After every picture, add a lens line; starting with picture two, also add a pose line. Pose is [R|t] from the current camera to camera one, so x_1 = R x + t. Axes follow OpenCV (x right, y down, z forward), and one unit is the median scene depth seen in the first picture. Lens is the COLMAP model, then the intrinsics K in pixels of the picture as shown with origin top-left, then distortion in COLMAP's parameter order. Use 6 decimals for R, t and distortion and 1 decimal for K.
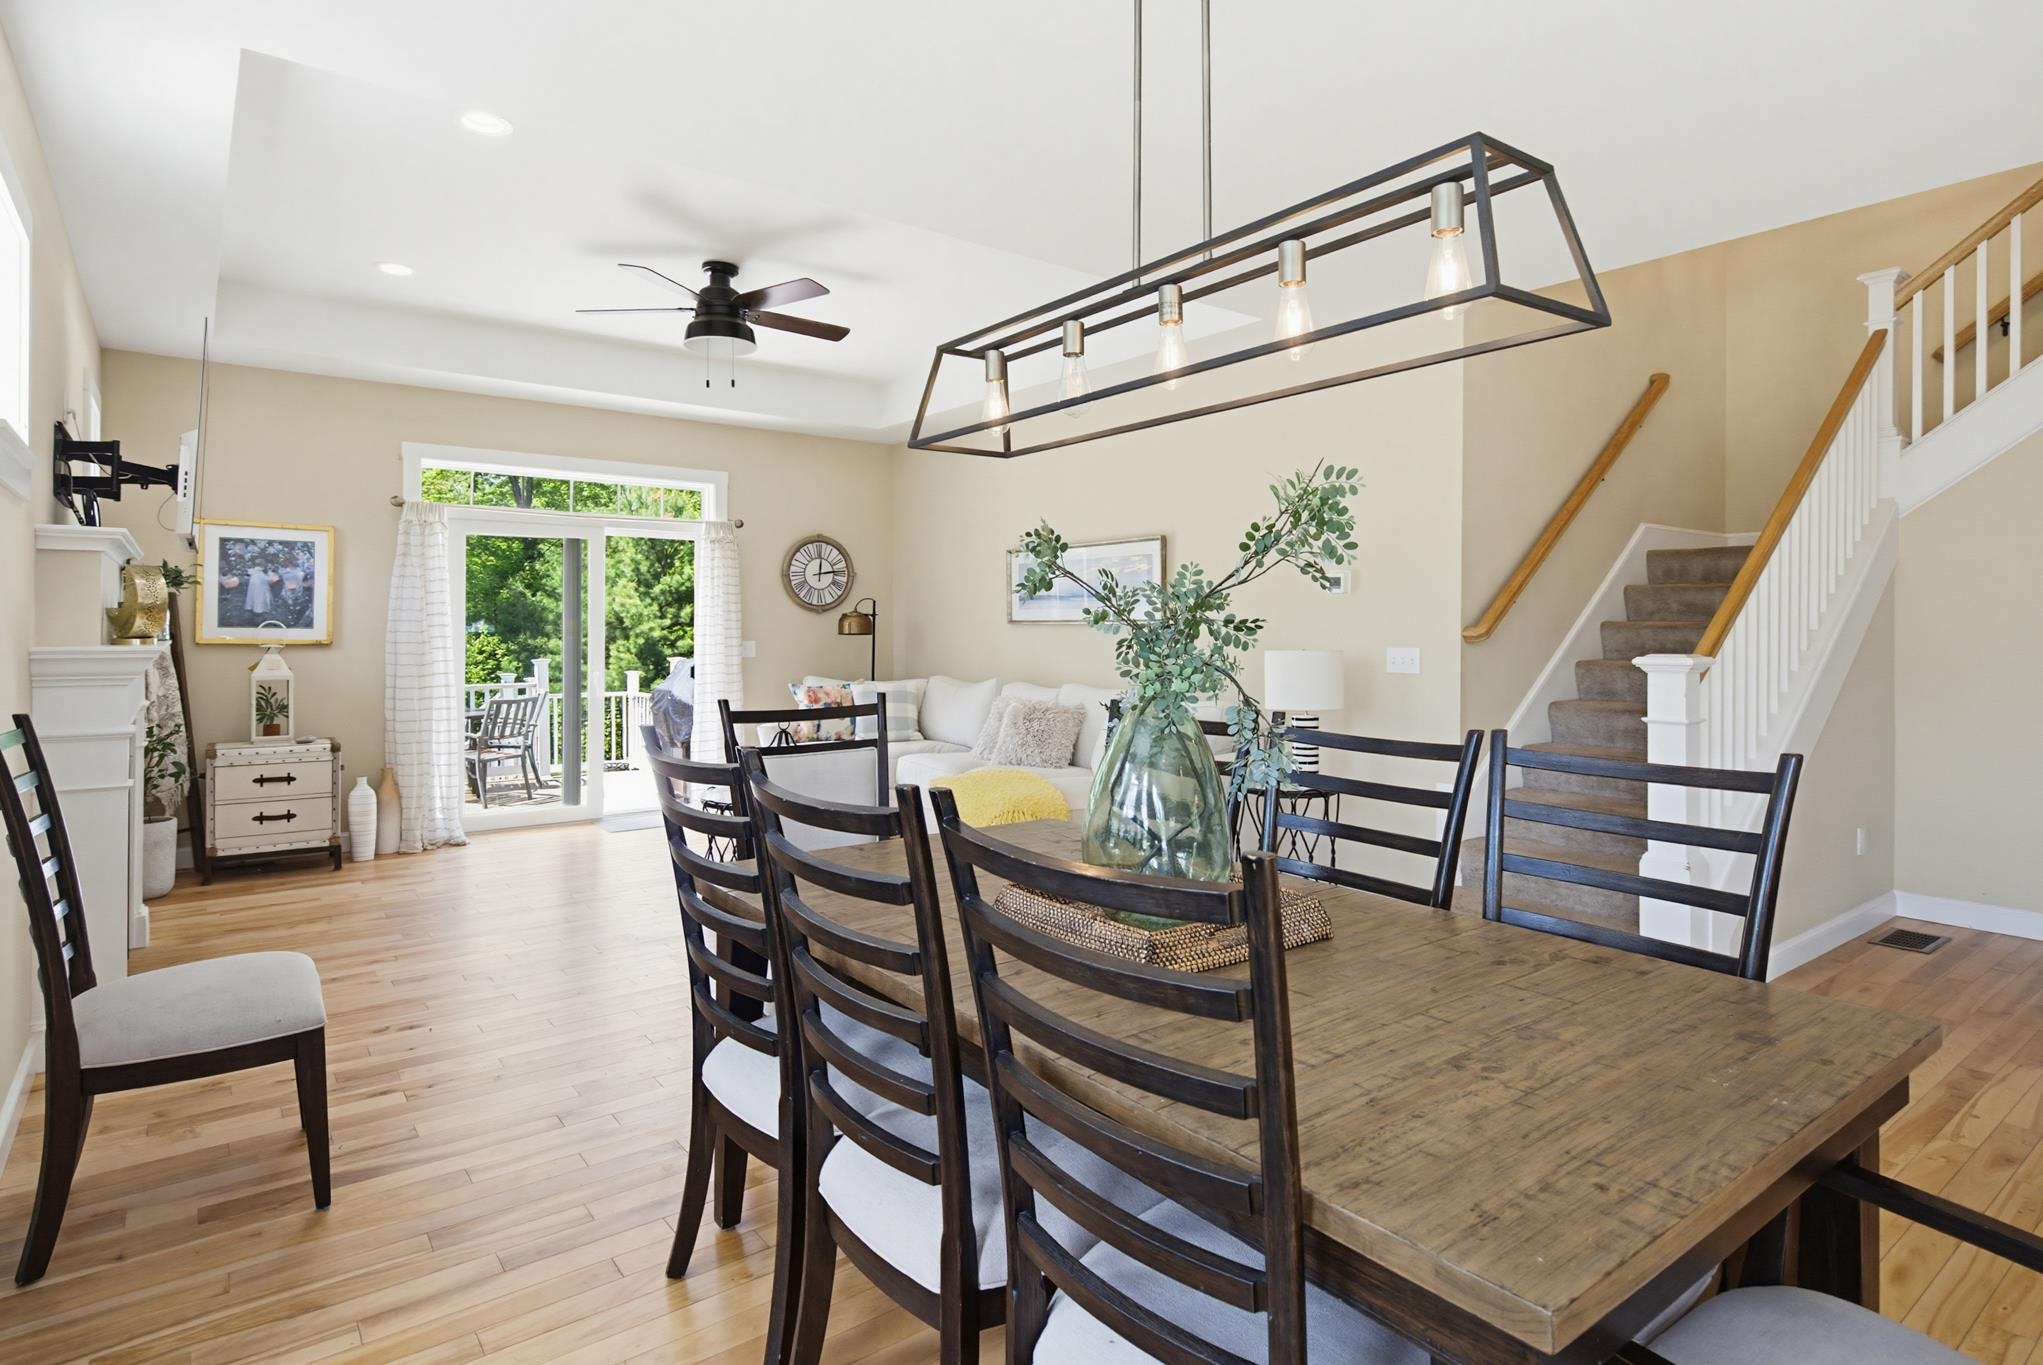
lens RADIAL K [[1068.6, 0, 1065.3], [0, 1068.6, 642.7], [0, 0, 1]] dist [0.003066, 0.000245]
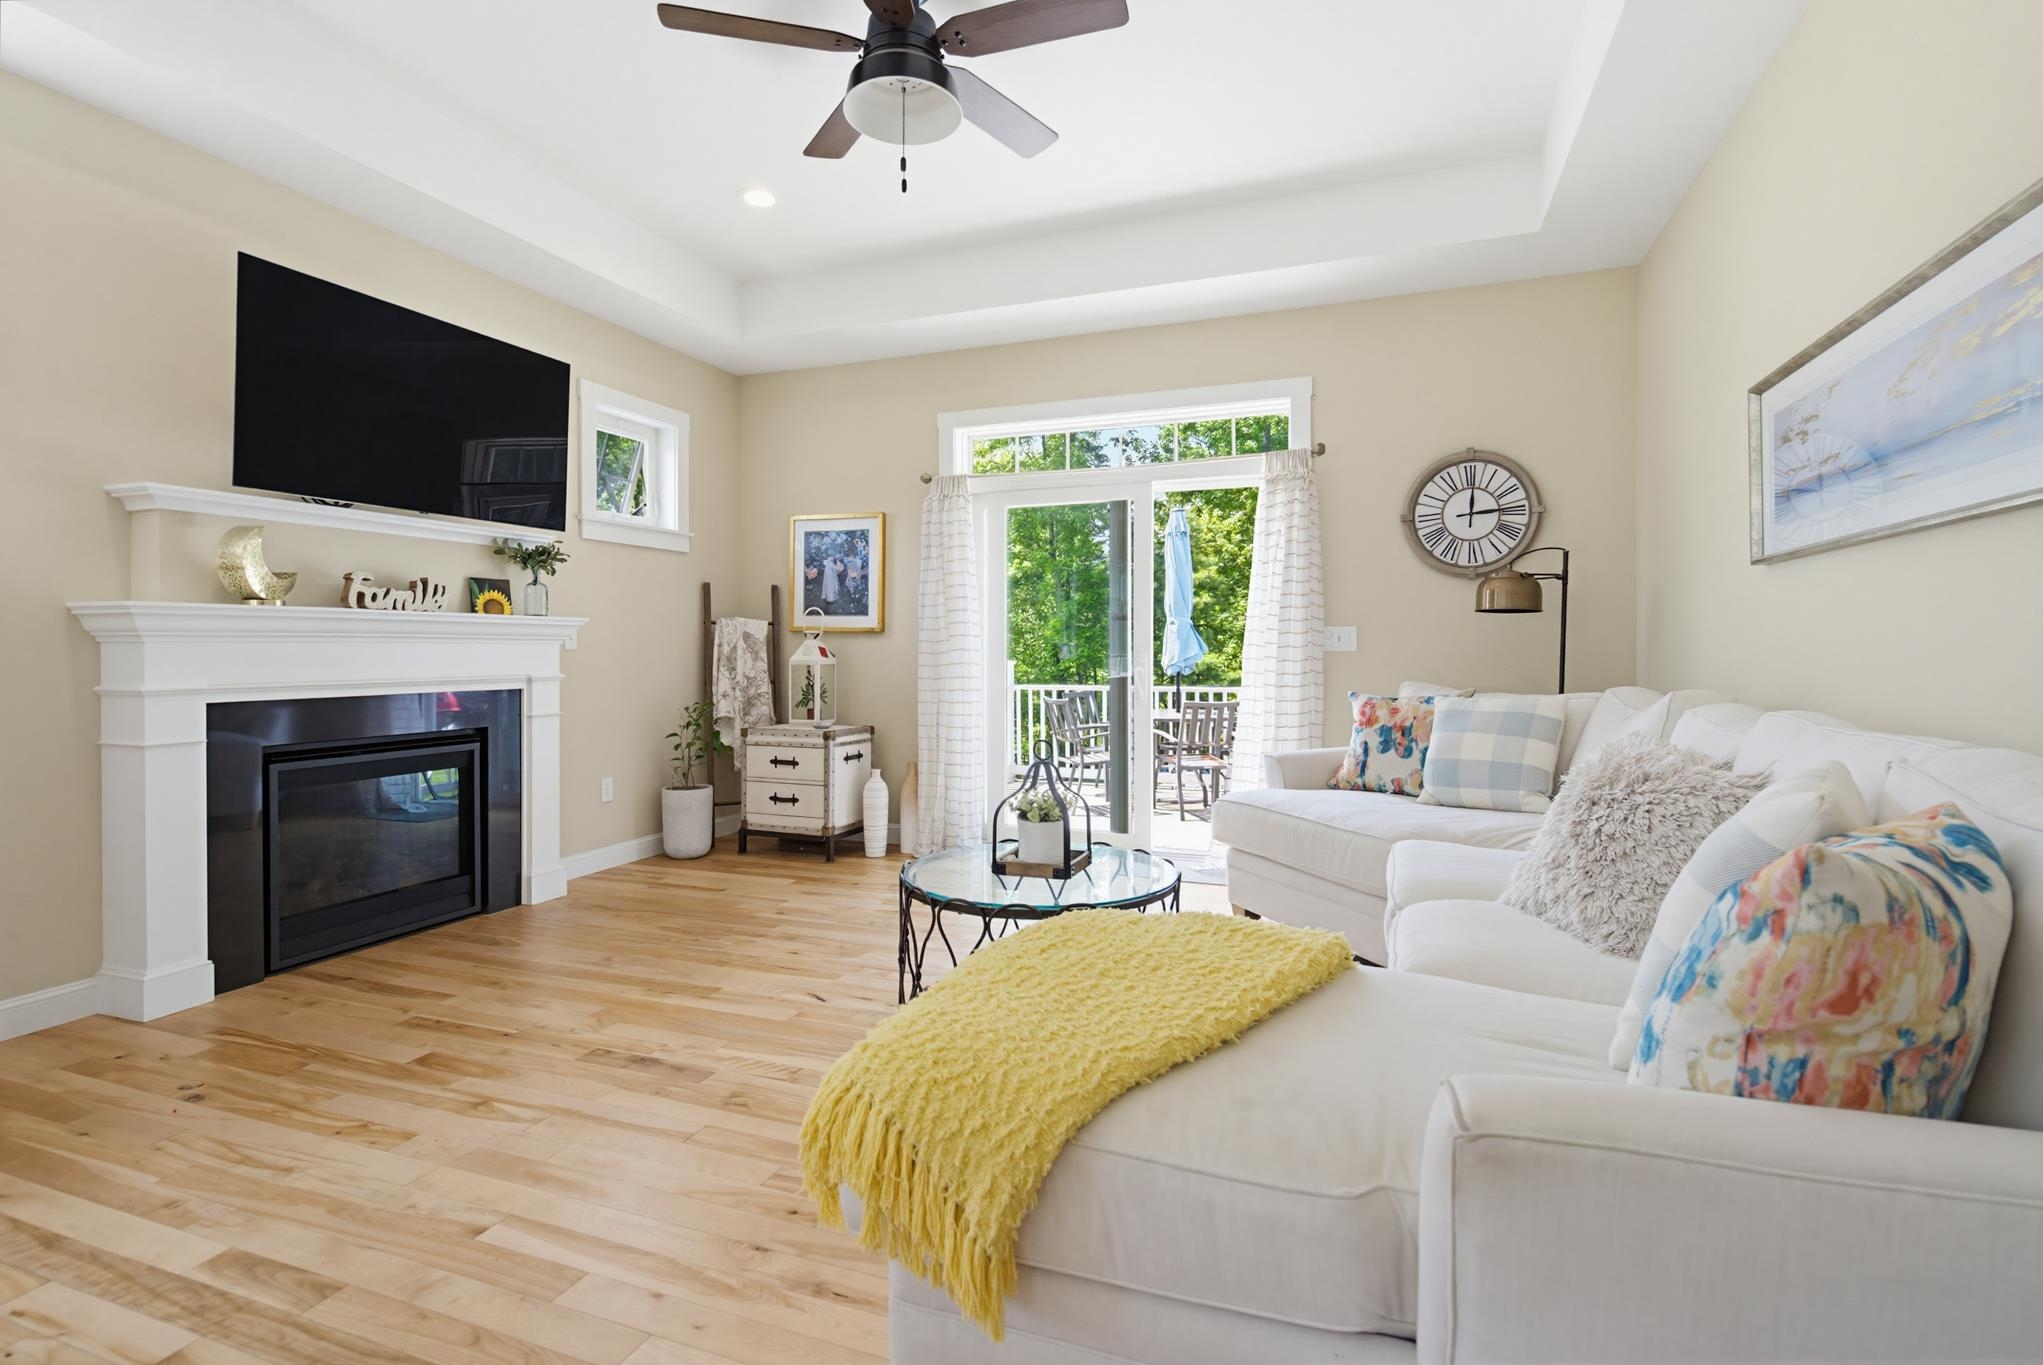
lens RADIAL K [[945.2, 0, 1041.7], [0, 945.2, 666.0], [0, 0, 1]] dist [0.001650, -0.002699]
pose [[0.503454, 0.012054, -0.863938, 0.141989], [-0.007321, 0.999926, 0.009685, 0.023356], [0.863991, 0.001449, 0.503505, 0.675689]]
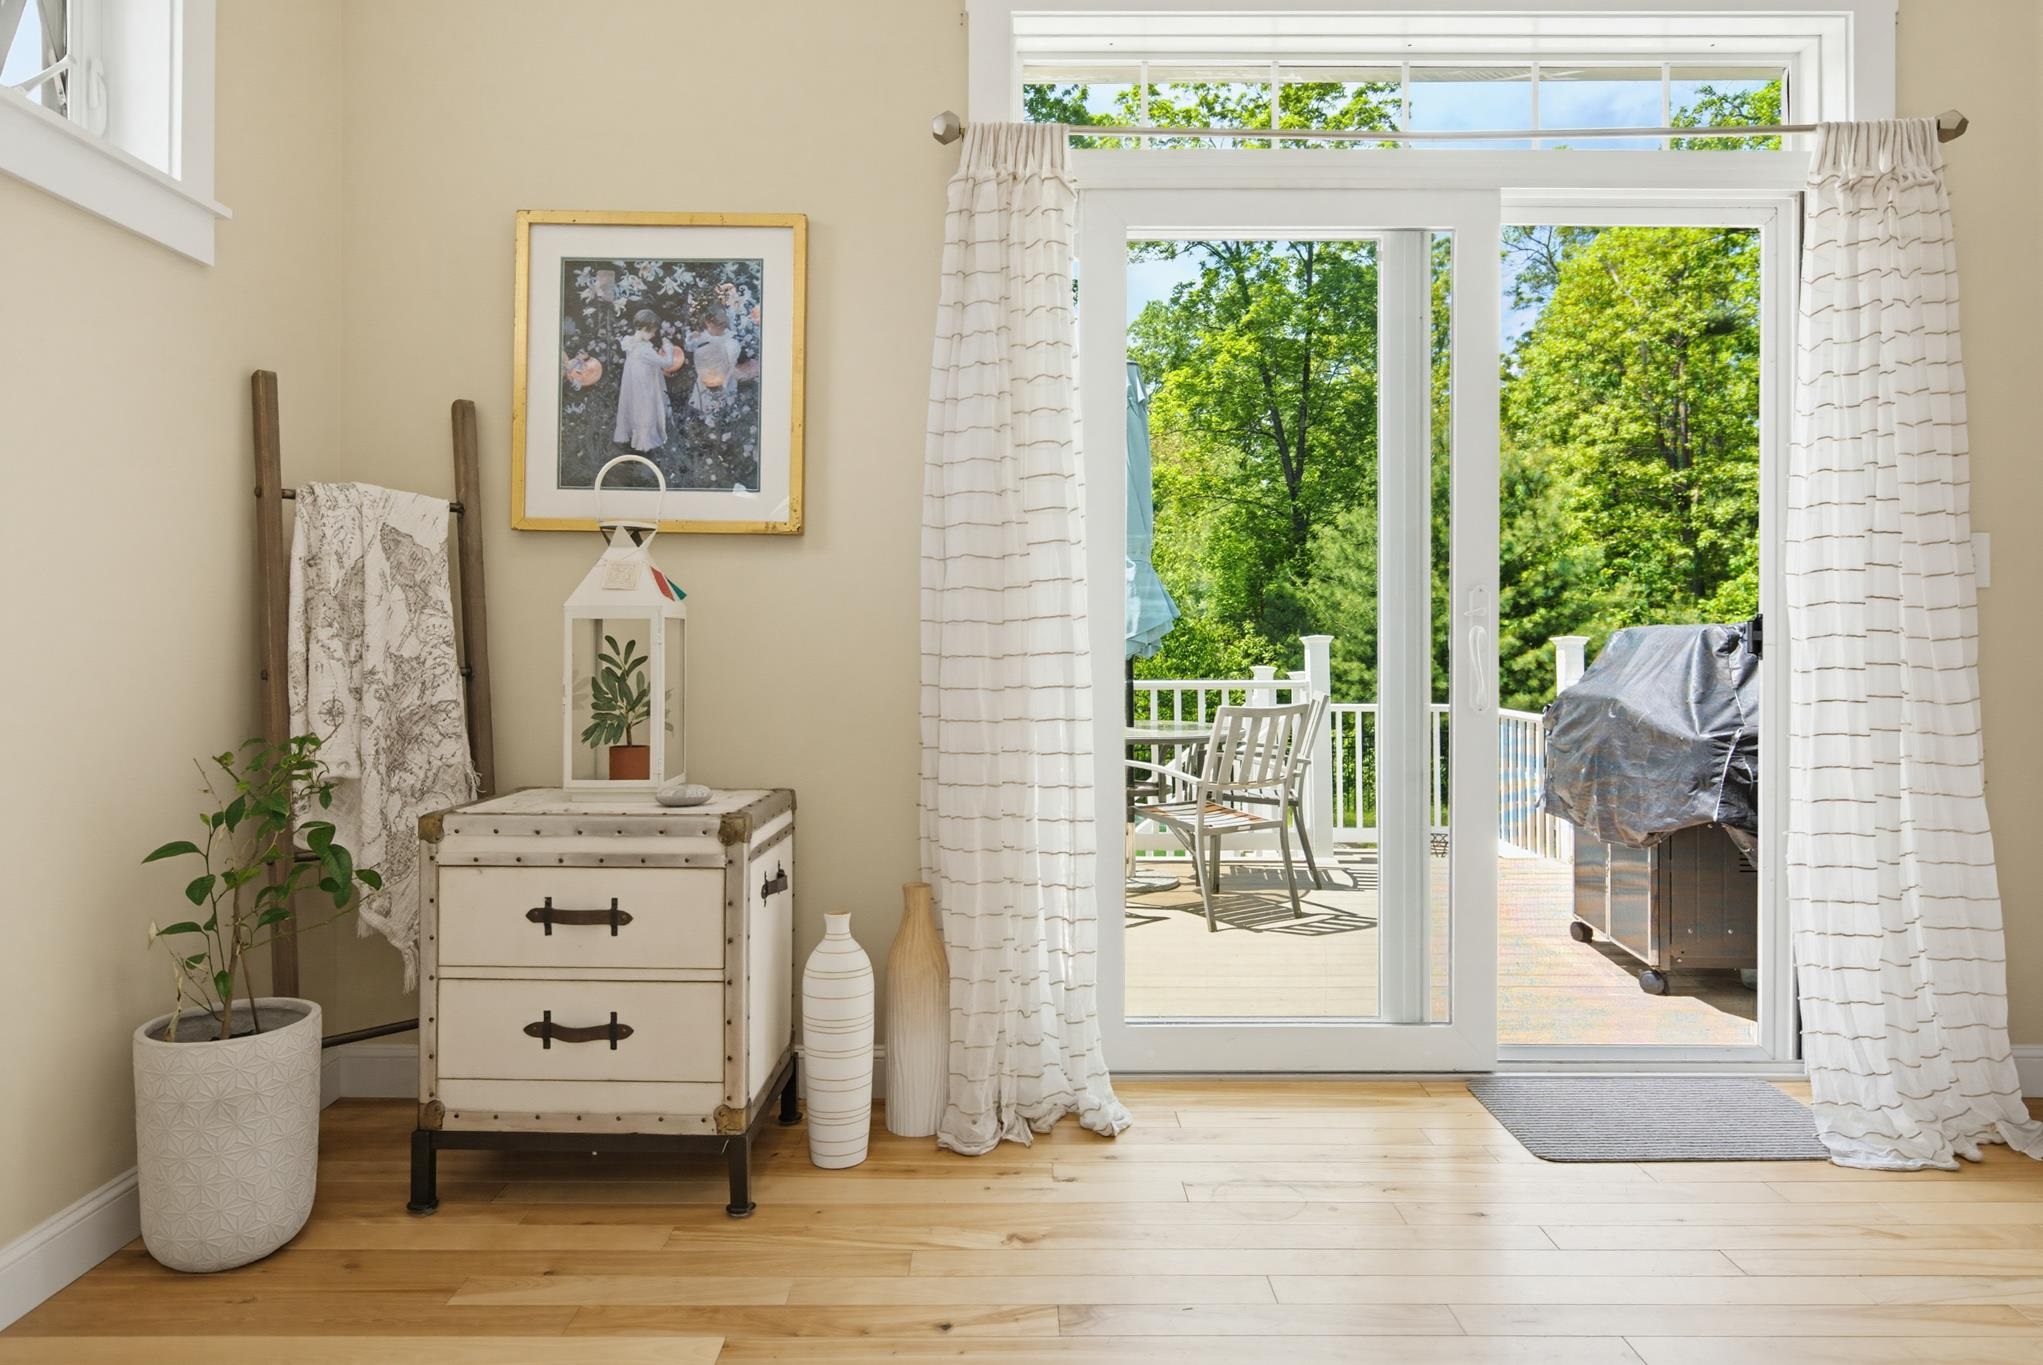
lens RADIAL K [[1307.5, 0, 1009.6], [0, 1307.5, 619.0], [0, 0, 1]] dist [-0.006284, 0.001269]
pose [[0.775394, -0.013582, -0.631332, -0.339033], [-0.003230, 0.999670, -0.025473, 0.041442], [0.631470, 0.021791, 0.775094, 0.684555]]
